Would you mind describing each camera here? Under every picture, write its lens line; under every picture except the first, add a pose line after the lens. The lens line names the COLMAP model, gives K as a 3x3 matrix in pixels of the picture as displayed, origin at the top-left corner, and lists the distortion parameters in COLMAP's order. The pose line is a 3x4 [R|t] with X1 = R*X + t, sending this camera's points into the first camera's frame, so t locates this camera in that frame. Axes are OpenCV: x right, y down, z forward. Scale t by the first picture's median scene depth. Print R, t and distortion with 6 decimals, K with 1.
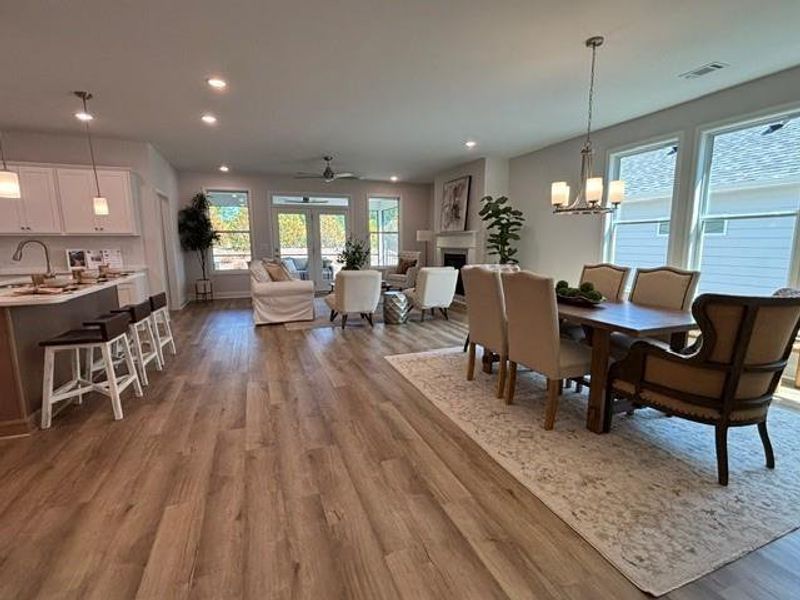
lens RADIAL K [[380.2, 0, 400.0], [0, 380.2, 300.0], [0, 0, 1]] dist [-0.002444, -0.000790]
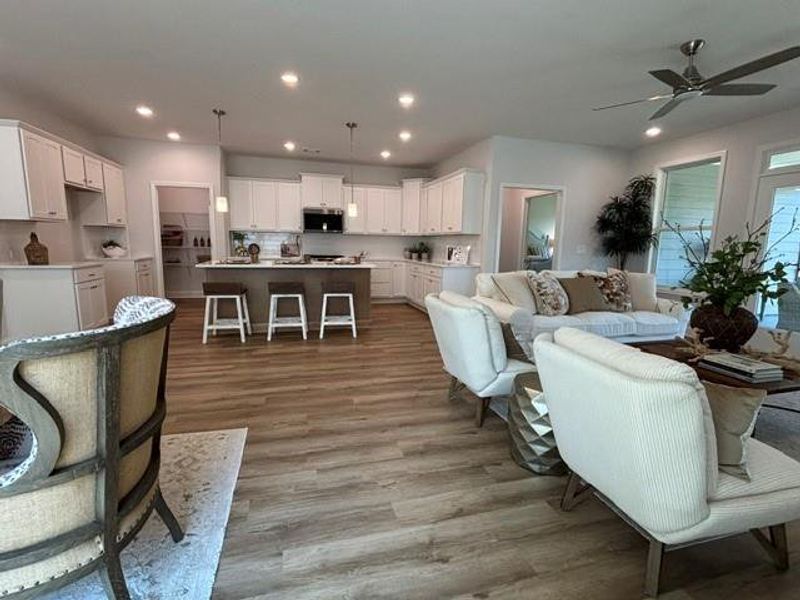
lens RADIAL K [[380.2, 0, 400.0], [0, 380.2, 300.0], [0, 0, 1]] dist [-0.002444, -0.000790]
pose [[-0.096259, 0.152599, -0.983589, 0.457485], [-0.170727, 0.971002, 0.167354, -0.173124], [0.980605, 0.184034, -0.067415, 1.162902]]
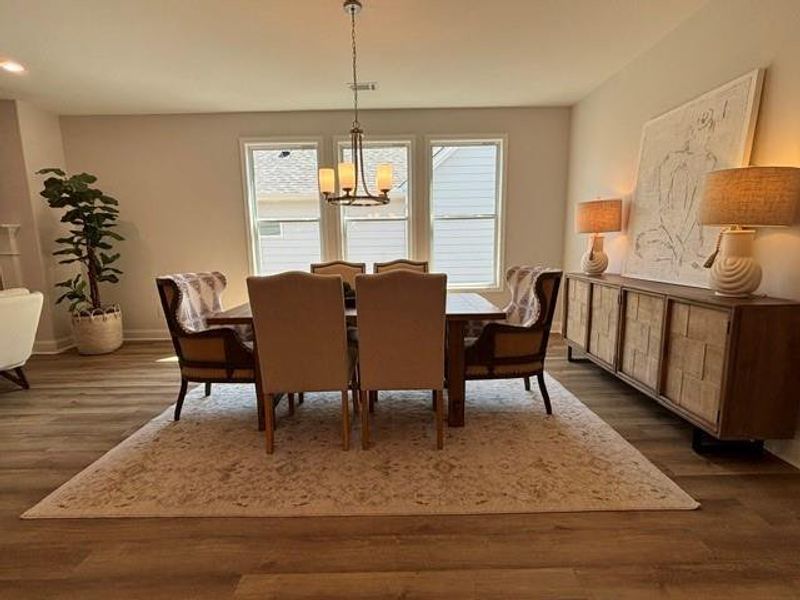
lens RADIAL K [[380.2, 0, 400.0], [0, 380.2, 300.0], [0, 0, 1]] dist [-0.002444, -0.000790]
pose [[0.352662, -0.142452, 0.924844, -0.228511], [0.157556, 0.983274, 0.091372, -0.049629], [-0.922391, 0.113491, 0.369208, 0.418731]]
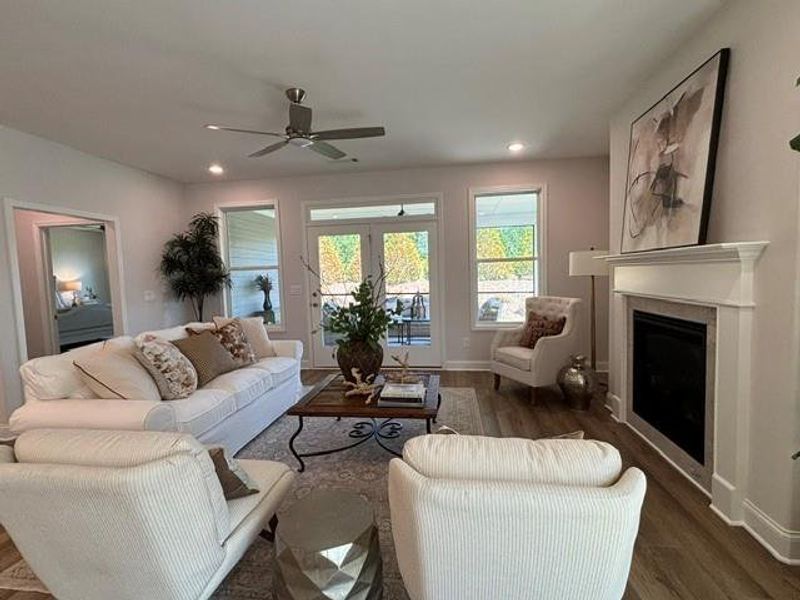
lens RADIAL K [[380.2, 0, 400.0], [0, 380.2, 300.0], [0, 0, 1]] dist [-0.002444, -0.000790]
pose [[0.873172, 0.010926, -0.487290, 0.186886], [-0.045728, 0.997176, -0.059581, -0.187913], [0.485263, 0.074307, 0.871205, 1.073476]]
